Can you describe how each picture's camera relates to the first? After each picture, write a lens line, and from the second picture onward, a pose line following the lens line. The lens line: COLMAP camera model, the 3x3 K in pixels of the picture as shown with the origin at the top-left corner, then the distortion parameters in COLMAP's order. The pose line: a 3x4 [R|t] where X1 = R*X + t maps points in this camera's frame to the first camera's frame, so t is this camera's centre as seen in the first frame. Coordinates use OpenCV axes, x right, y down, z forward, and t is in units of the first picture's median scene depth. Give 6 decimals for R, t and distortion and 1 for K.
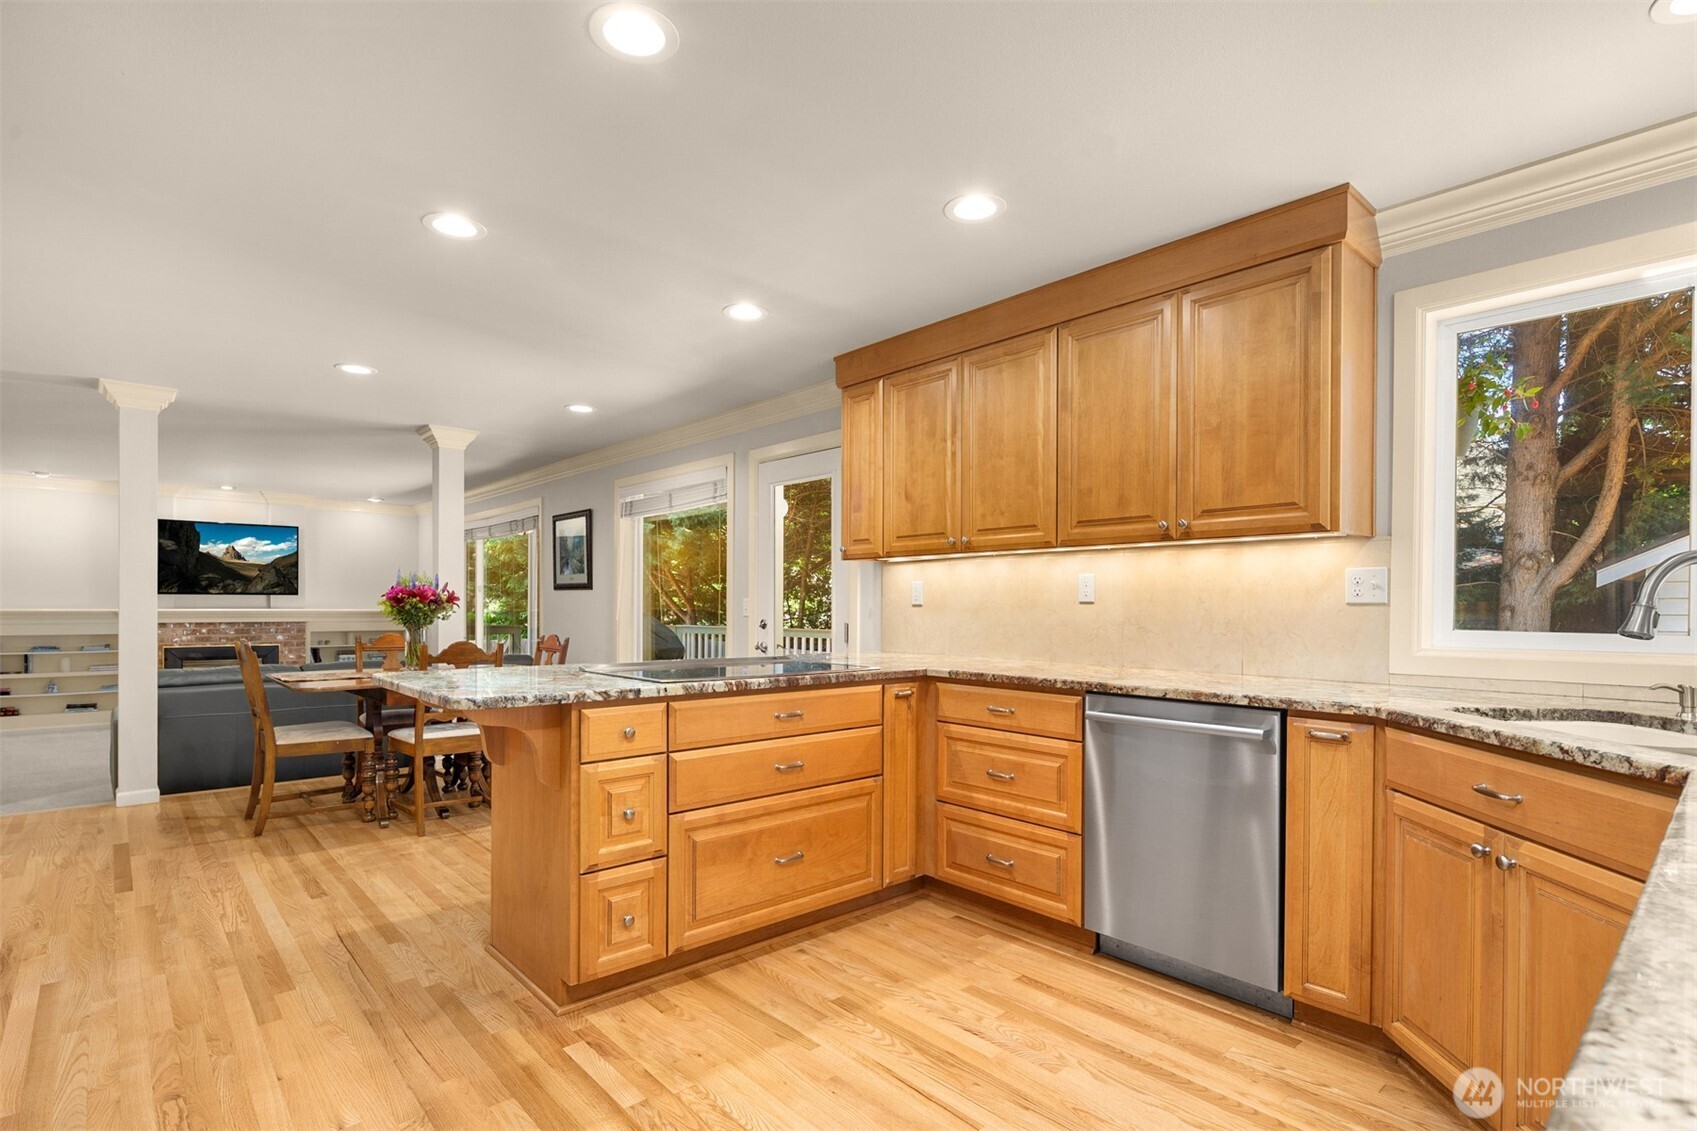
lens RADIAL K [[820.8, 0, 842.8], [0, 820.8, 609.4], [0, 0, 1]] dist [0.009010, -0.004991]
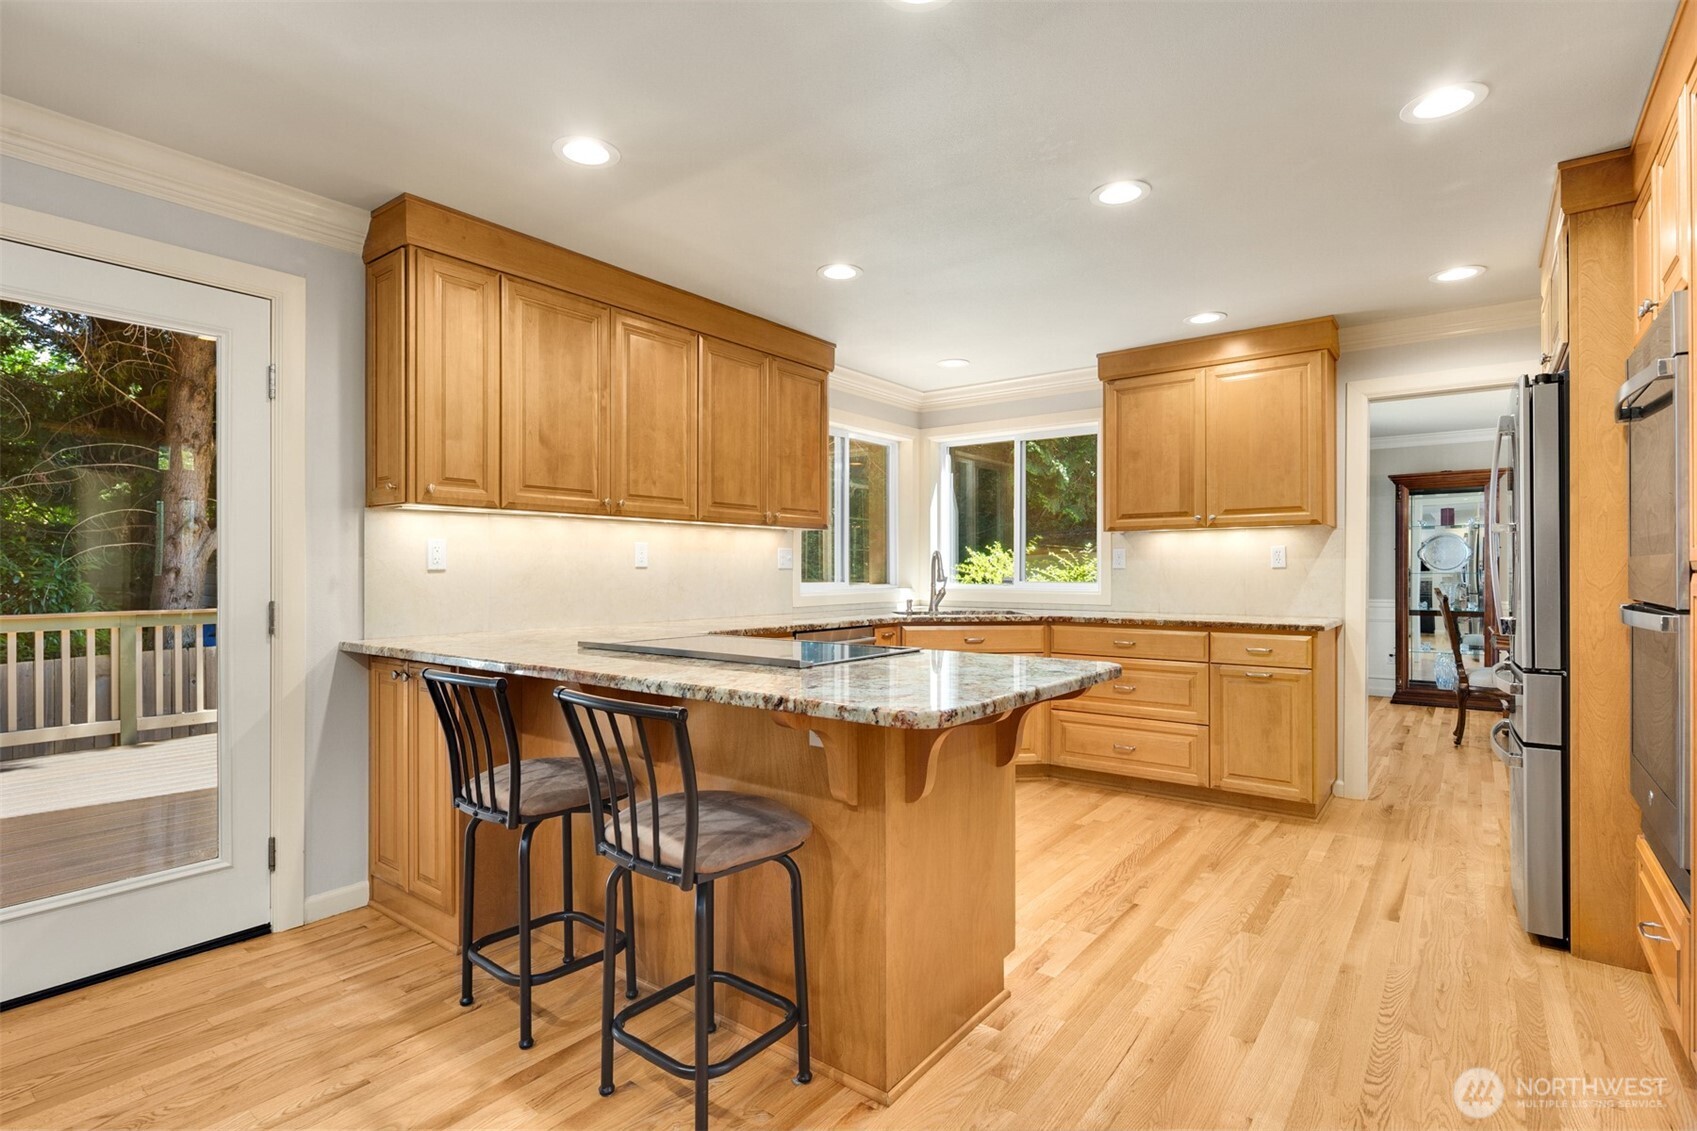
lens RADIAL K [[820.8, 0, 847.0], [0, 820.8, 567.9], [0, 0, 1]] dist [0.009010, -0.004991]
pose [[-0.189949, -0.001849, 0.981792, -0.965601], [0.003691, 0.999990, 0.002597, -0.011185], [-0.981787, 0.004117, -0.189940, 1.048074]]
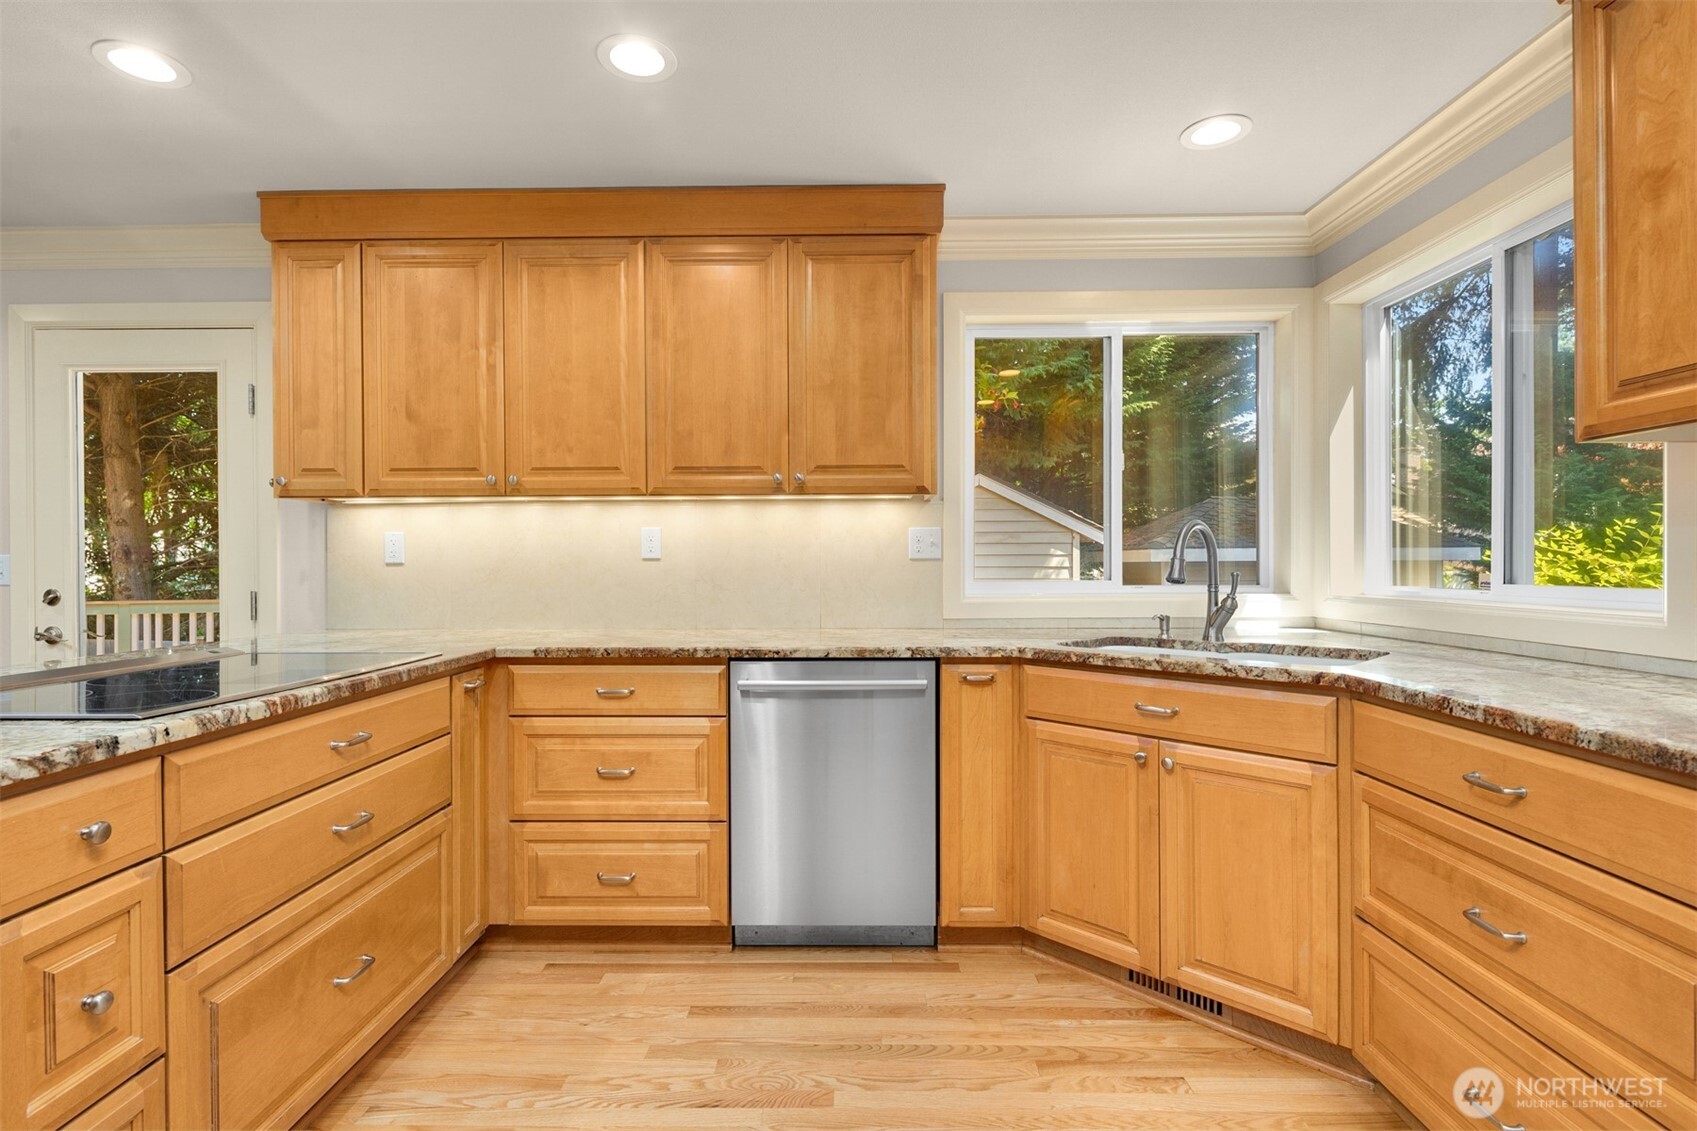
lens RADIAL K [[820.8, 0, 840.1], [0, 820.8, 564.2], [0, 0, 1]] dist [0.009010, -0.004991]
pose [[0.678304, -0.008139, 0.734736, -0.245163], [0.010556, 0.999943, 0.001331, -0.002160], [-0.734705, 0.006854, 0.678352, 0.274075]]
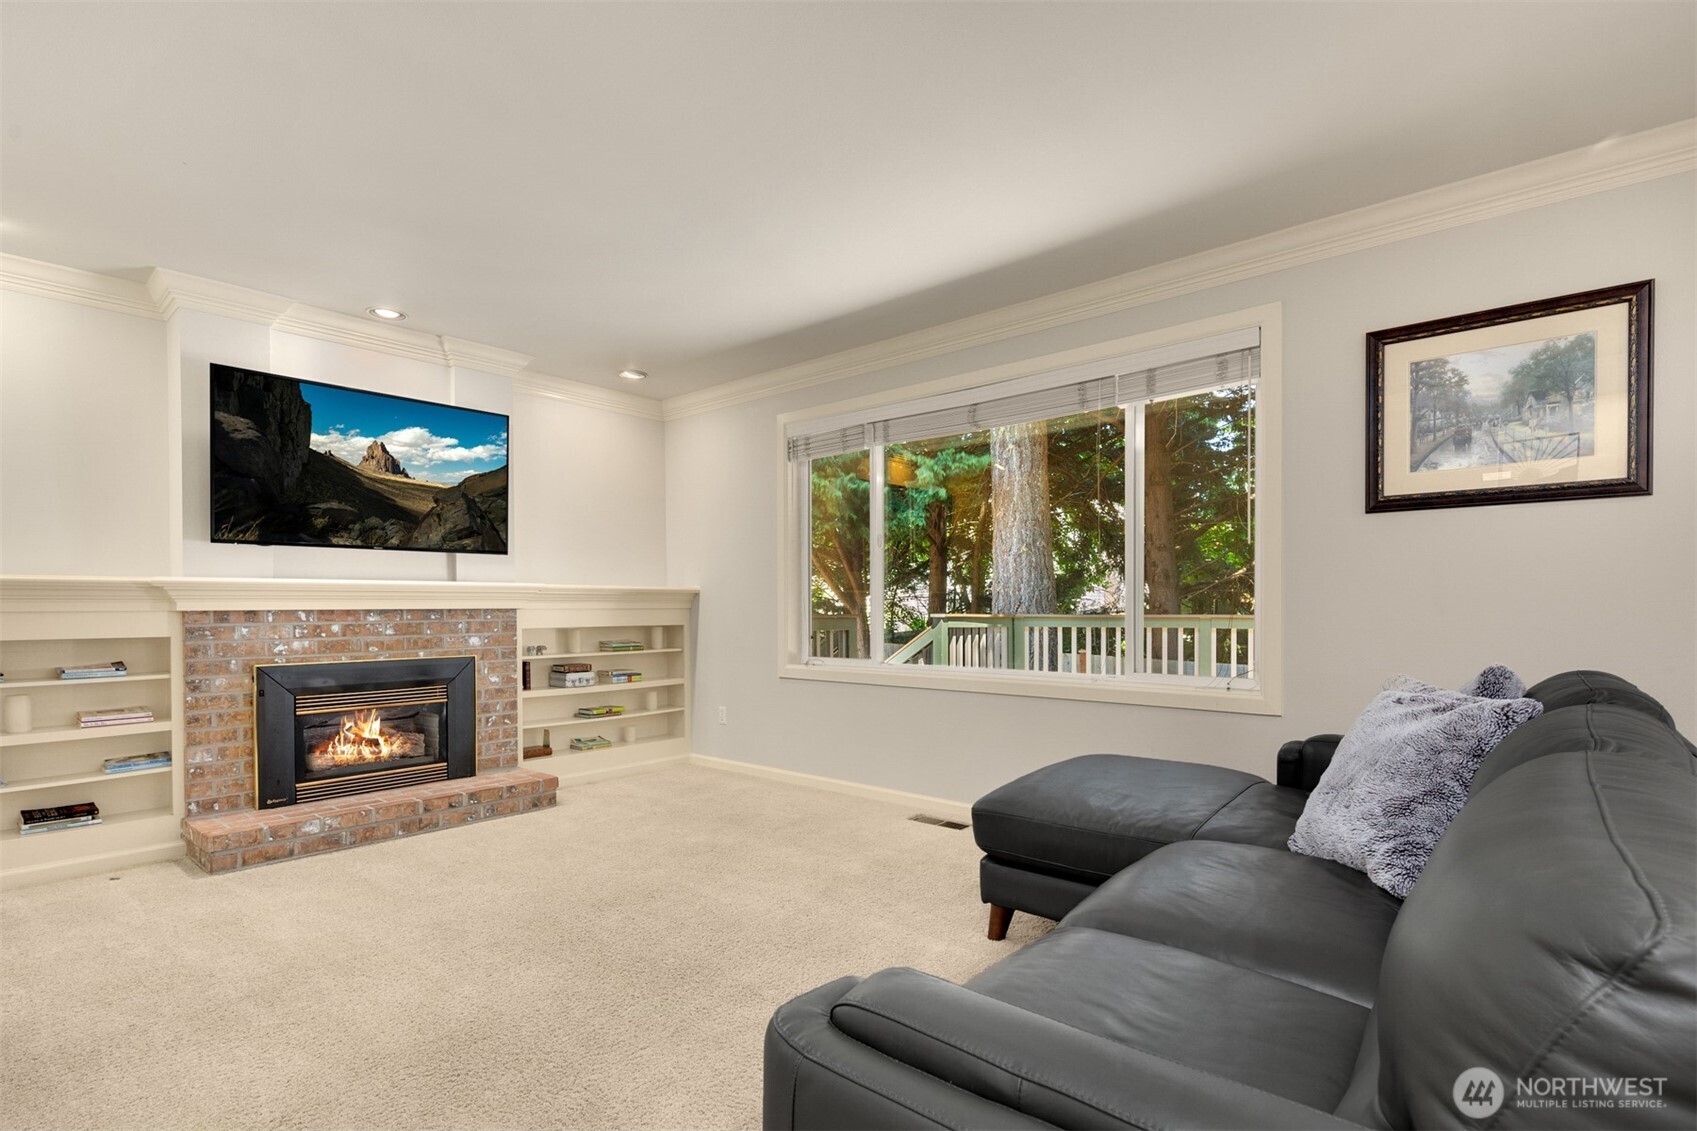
lens RADIAL K [[820.8, 0, 854.3], [0, 820.8, 610.0], [0, 0, 1]] dist [0.009010, -0.004991]
pose [[0.991011, -0.011287, 0.133300, -1.625191], [0.011276, 0.999936, 0.000841, 0.054932], [-0.133301, 0.000670, 0.991075, 1.522589]]
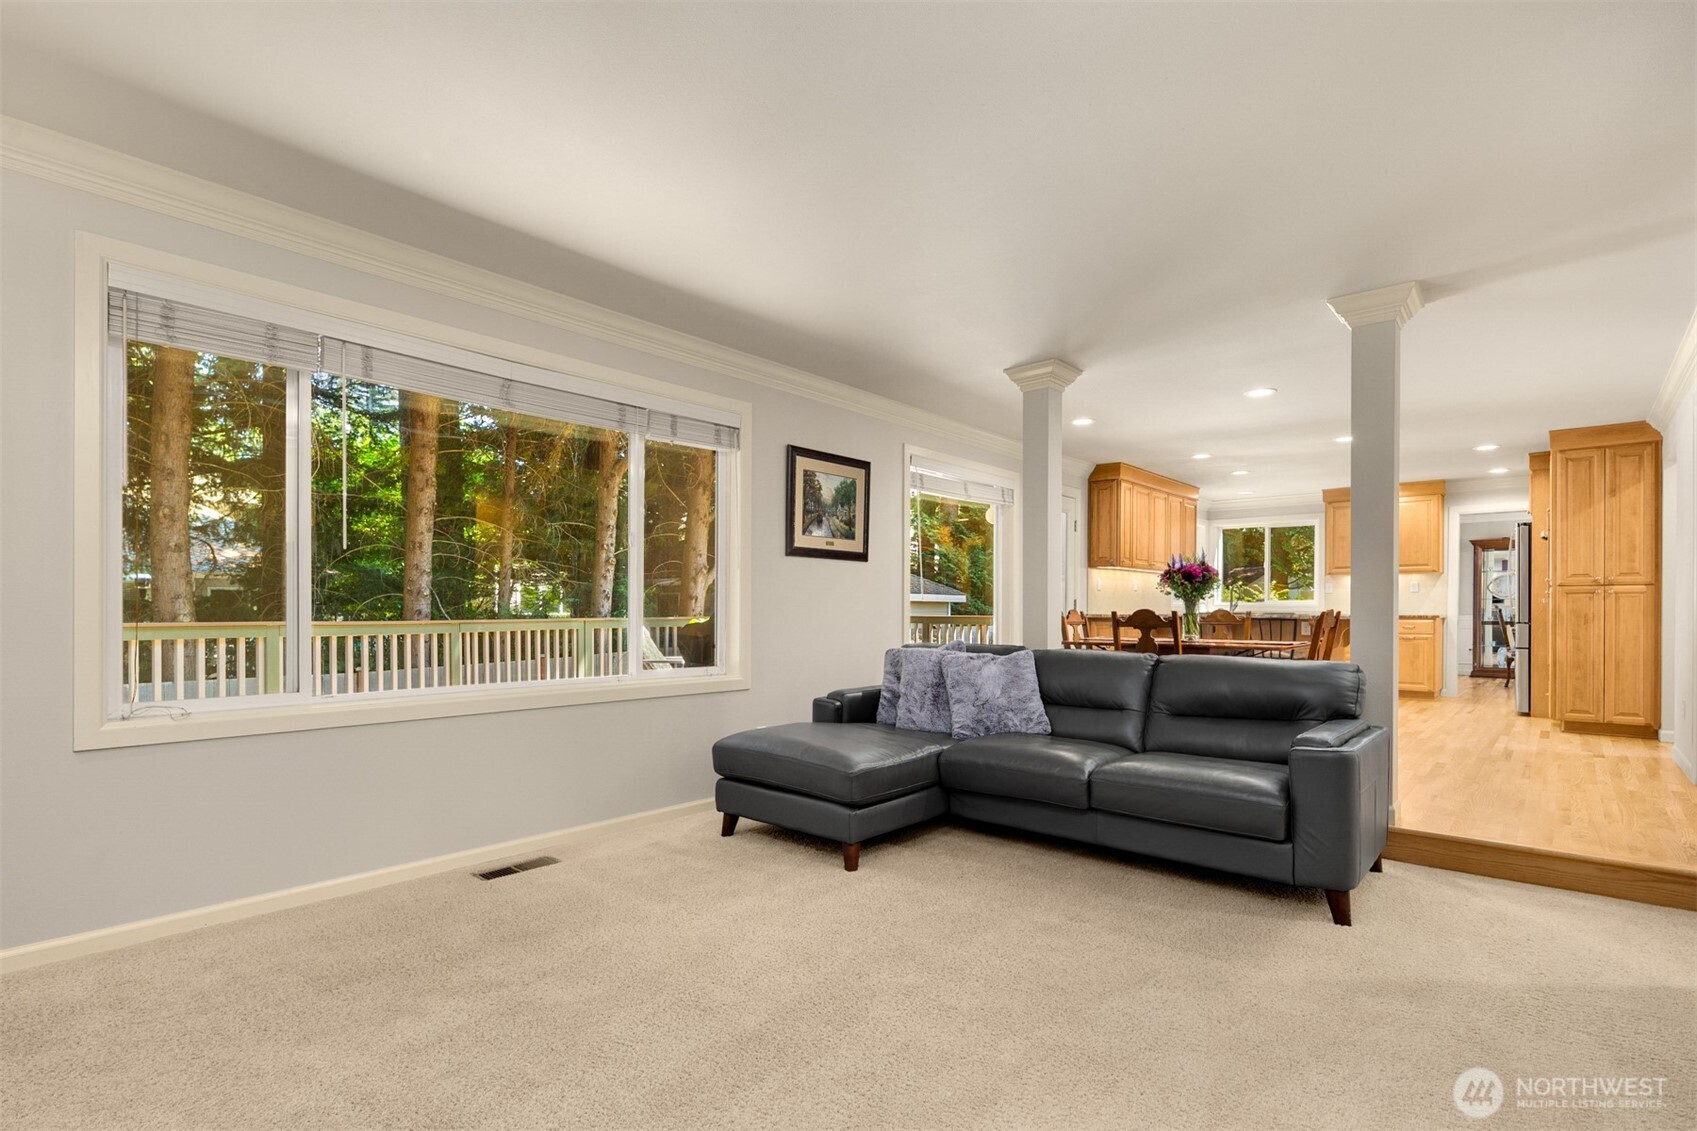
lens RADIAL K [[820.8, 0, 843.8], [0, 820.8, 613.4], [0, 0, 1]] dist [0.009010, -0.004991]
pose [[-0.123197, -0.009112, 0.992340, -2.502924], [0.002007, 0.999954, 0.009431, 0.042834], [-0.992380, 0.003153, -0.123173, 2.543588]]
